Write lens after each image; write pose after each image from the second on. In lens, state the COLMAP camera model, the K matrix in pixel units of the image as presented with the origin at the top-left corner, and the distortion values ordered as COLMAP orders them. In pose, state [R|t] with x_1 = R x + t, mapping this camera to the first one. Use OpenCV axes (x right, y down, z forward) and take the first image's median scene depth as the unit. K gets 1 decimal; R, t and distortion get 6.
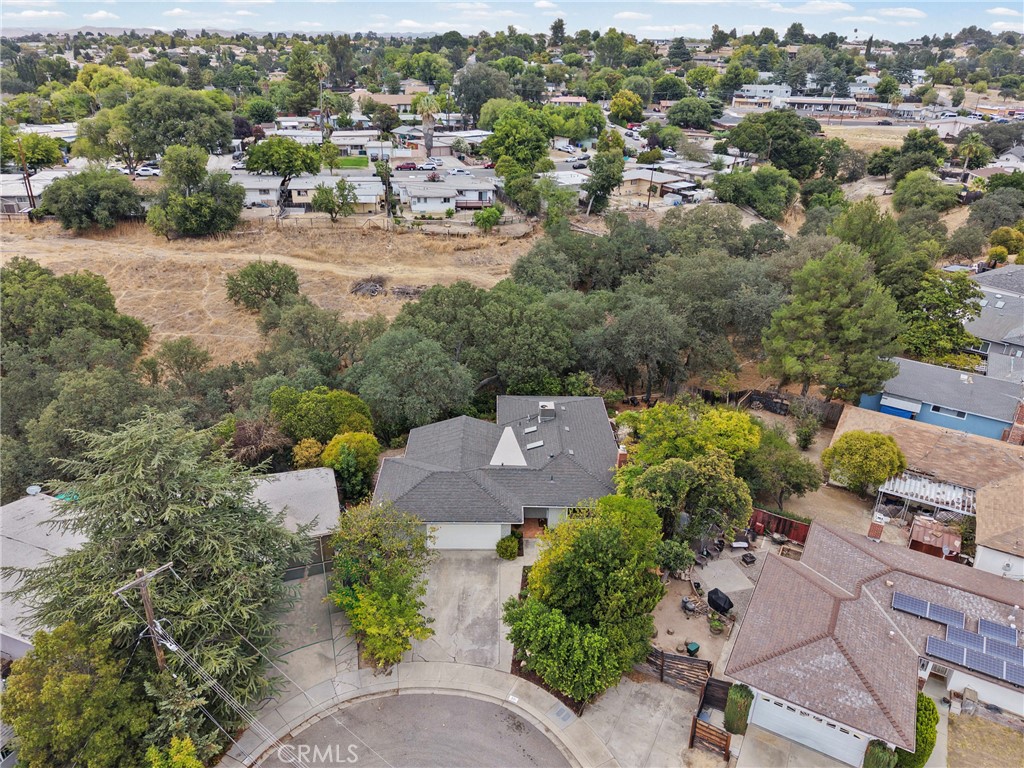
lens RADIAL K [[723.1, 0, 506.6], [0, 723.1, 376.6], [0, 0, 1]] dist [0.045765, -0.040942]
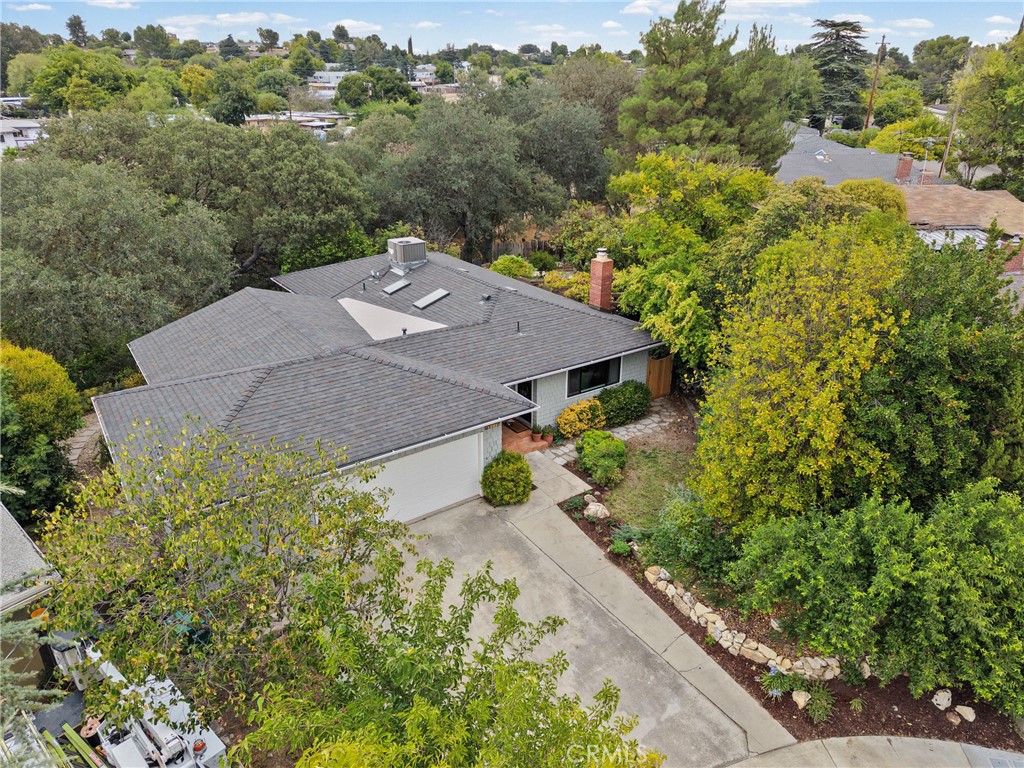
lens RADIAL K [[696.4, 0, 512.0], [0, 696.4, 384.0], [0, 0, 1]] dist [0.033010, -0.025938]
pose [[0.831817, -0.240884, 0.500056, -0.069969], [0.248874, 0.967144, 0.051899, 0.058794], [-0.496128, 0.081281, 0.864437, 0.232332]]
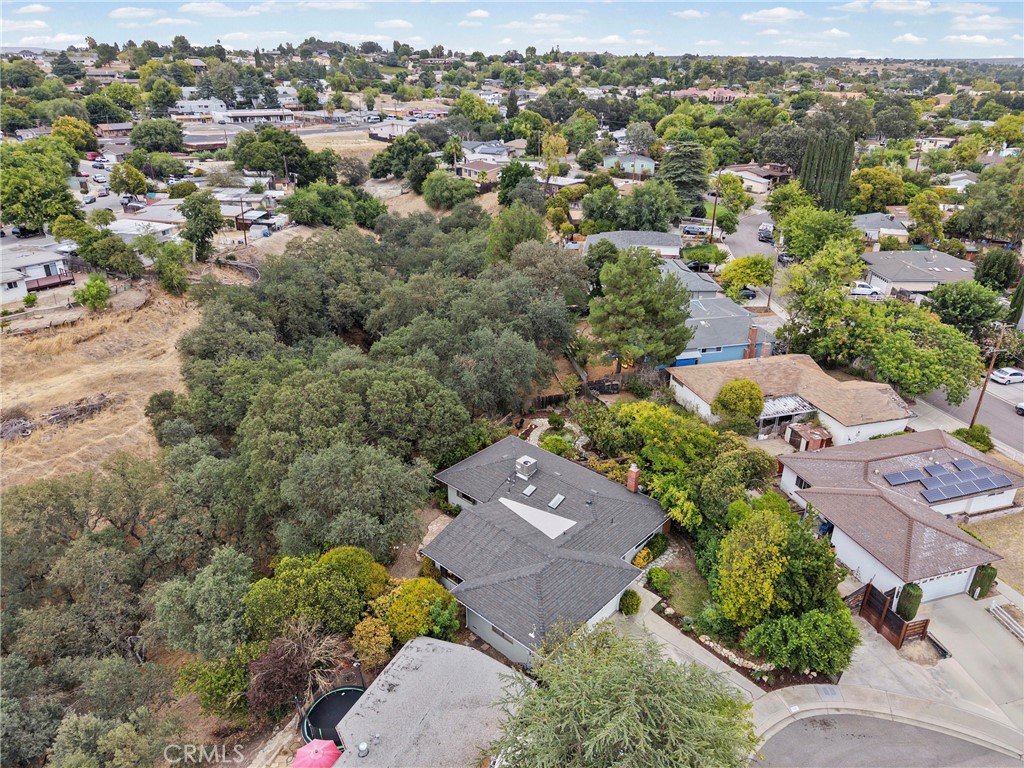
lens RADIAL K [[696.4, 0, 512.0], [0, 696.4, 384.0], [0, 0, 1]] dist [0.033010, -0.025938]
pose [[0.691403, -0.323396, 0.646047, -0.235253], [0.313583, 0.939928, 0.134908, -0.084513], [-0.650866, 0.109314, 0.751281, 0.126145]]
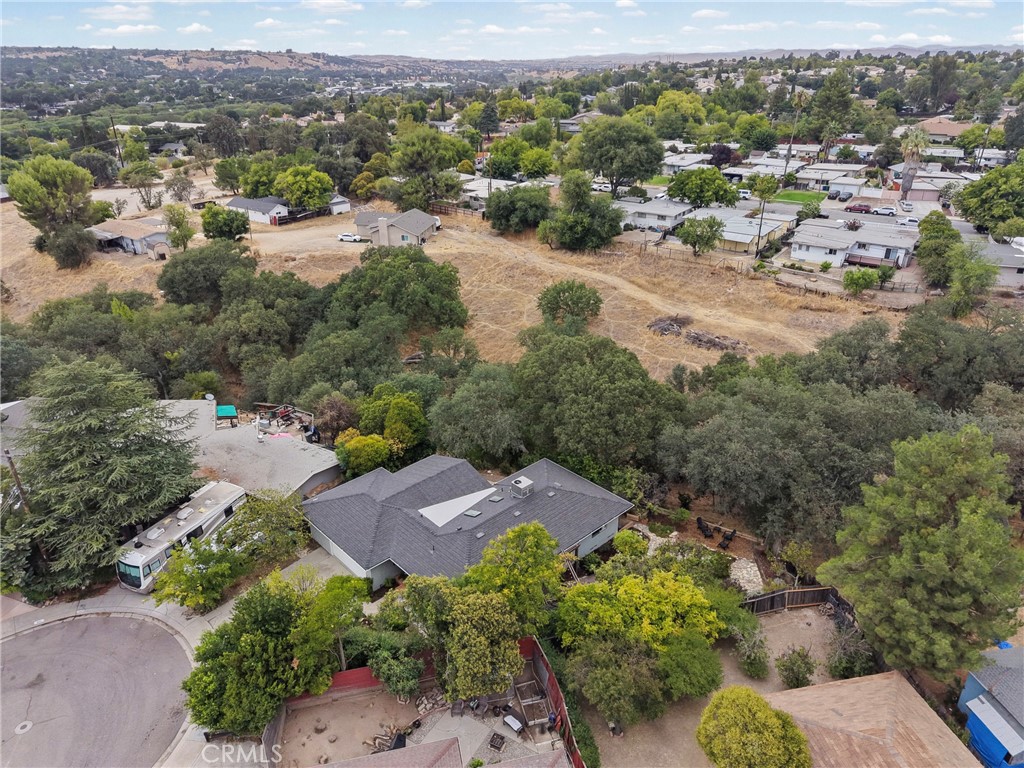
lens RADIAL K [[696.4, 0, 512.0], [0, 696.4, 384.0], [0, 0, 1]] dist [0.033010, -0.025938]
pose [[0.684085, 0.285689, -0.671125, 0.273816], [-0.284581, 0.951722, 0.115059, -0.079965], [0.671596, 0.112279, 0.732361, 0.137755]]
